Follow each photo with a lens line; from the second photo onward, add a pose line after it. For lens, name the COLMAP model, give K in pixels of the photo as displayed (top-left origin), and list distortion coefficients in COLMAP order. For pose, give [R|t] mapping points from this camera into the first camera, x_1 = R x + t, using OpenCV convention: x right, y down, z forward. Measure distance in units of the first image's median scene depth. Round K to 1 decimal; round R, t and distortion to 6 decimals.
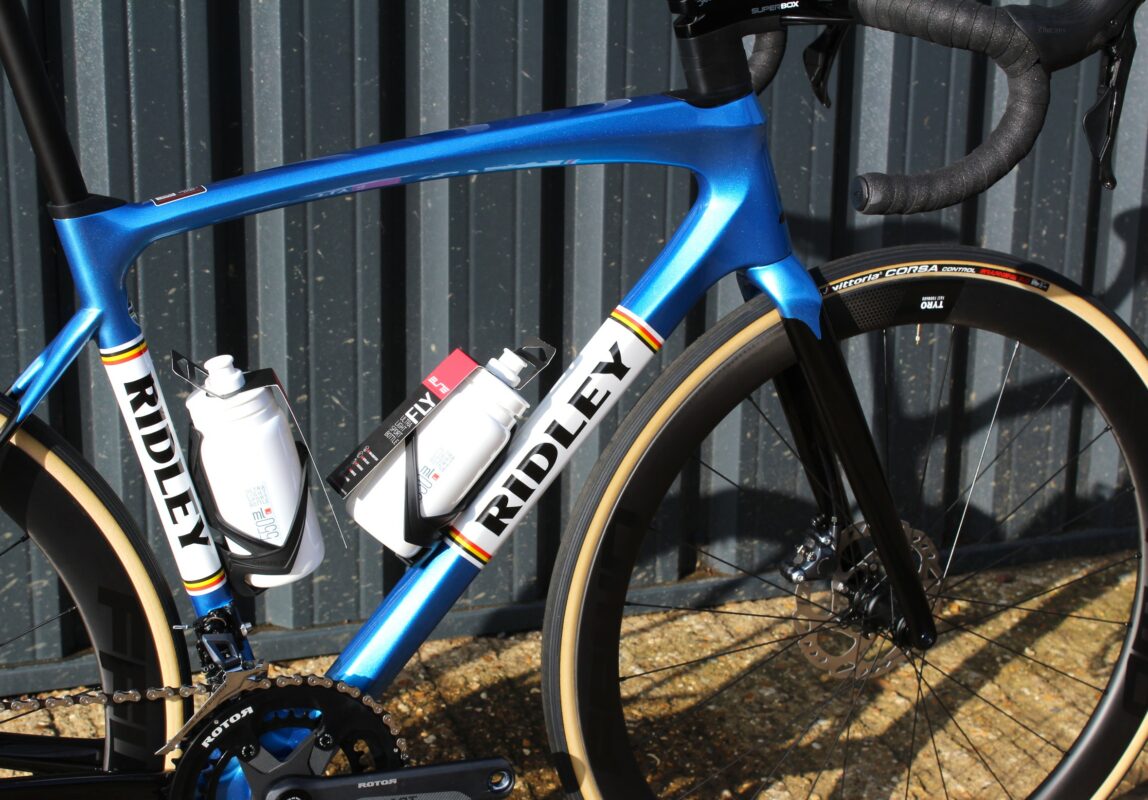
lens RADIAL K [[2042.9, 0, 572.1], [0, 2042.9, 438.9], [0, 0, 1]] dist [0.133379, -2.242784]
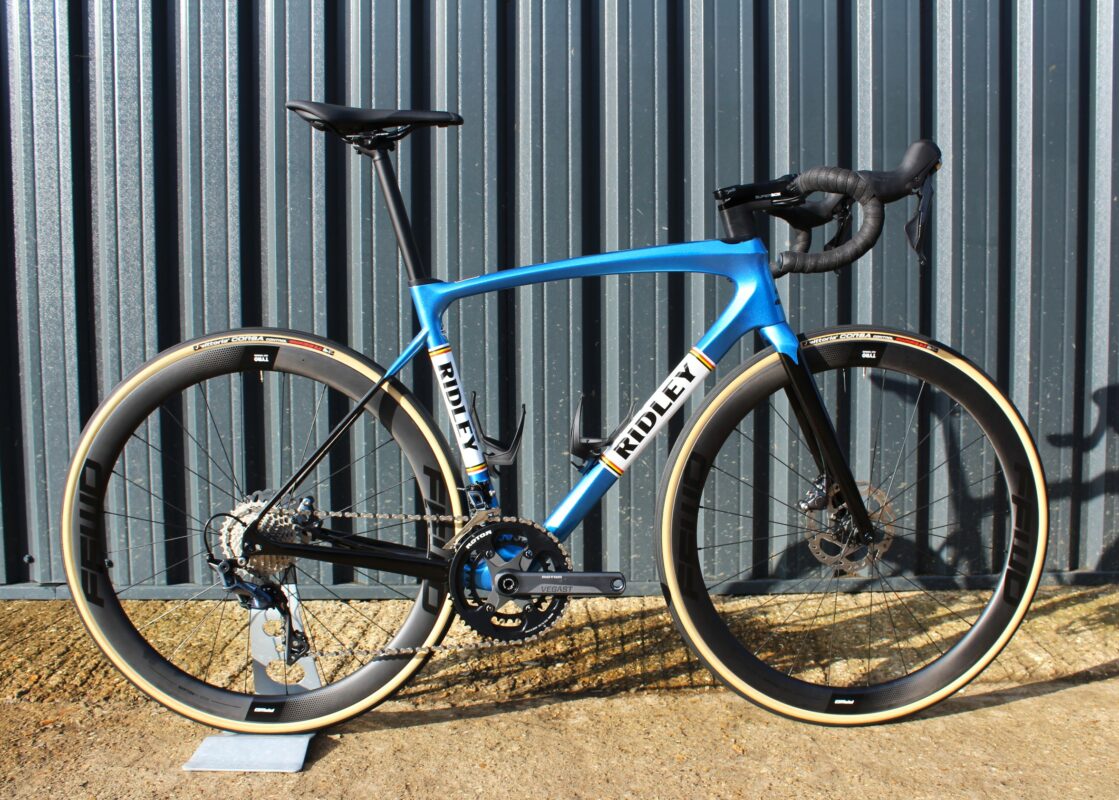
lens RADIAL K [[1100.6, 0, 645.0], [0, 1100.6, 426.8], [0, 0, 1]] dist [-0.117355, -0.005276]
pose [[0.954046, 0.009808, -0.299501, 0.217634], [-0.067406, 0.980874, -0.182598, 0.152022], [0.291982, 0.194395, 0.936460, 0.006092]]
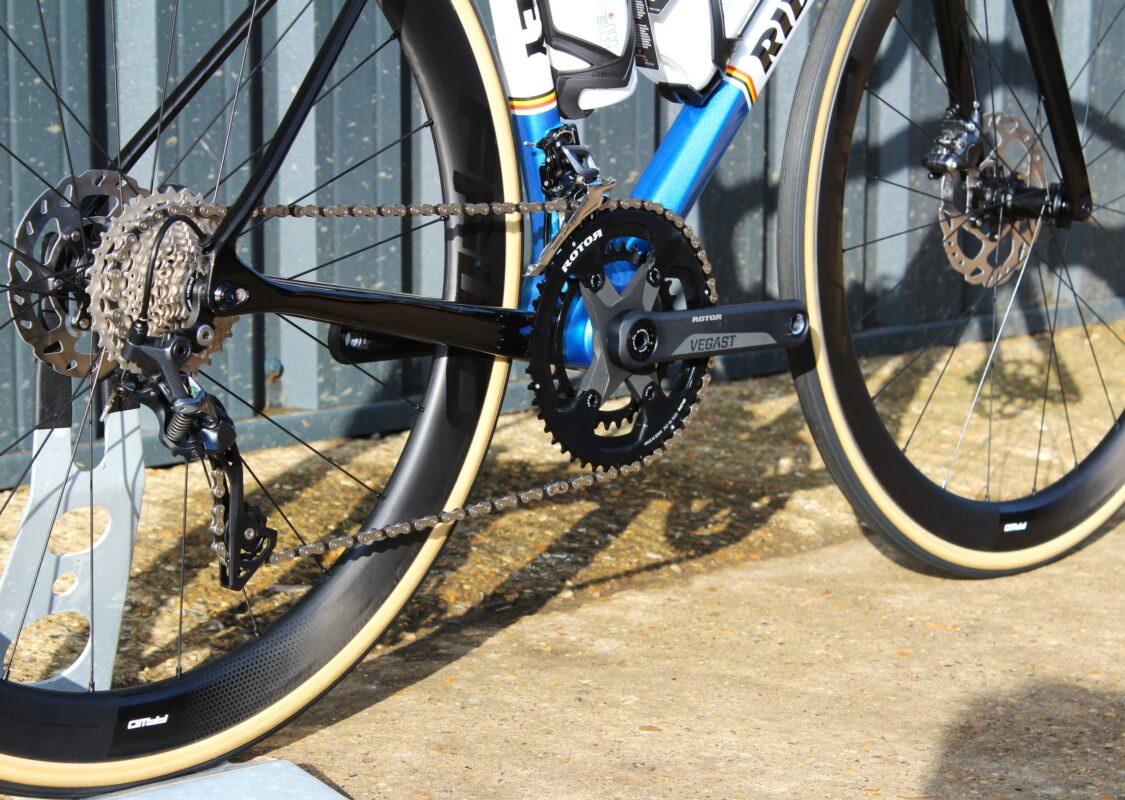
lens RADIAL K [[2782.9, 0, 638.9], [0, 2782.9, 400.3], [0, 0, 1]] dist [0.024143, 1.034089]
pose [[0.909764, -0.071800, 0.408869, -0.465802], [0.118153, 0.988978, -0.089228, 0.225991], [-0.397956, 0.129485, 0.908221, -0.109110]]
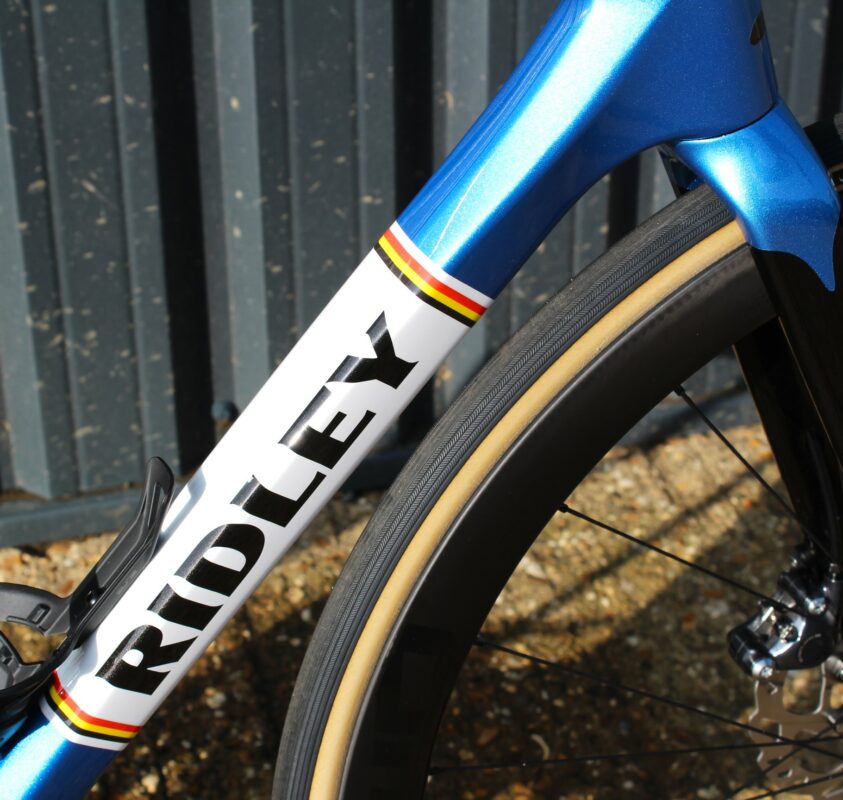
lens RADIAL K [[1862.4, 0, 405.5], [0, 1862.4, 400.5], [0, 0, 1]] dist [-0.045913, 0.286089]
pose [[0.996462, 0.015279, -0.082645, 0.044990], [0.002287, 0.978041, 0.208398, -0.084348], [0.084014, -0.207850, 0.974546, 0.424413]]
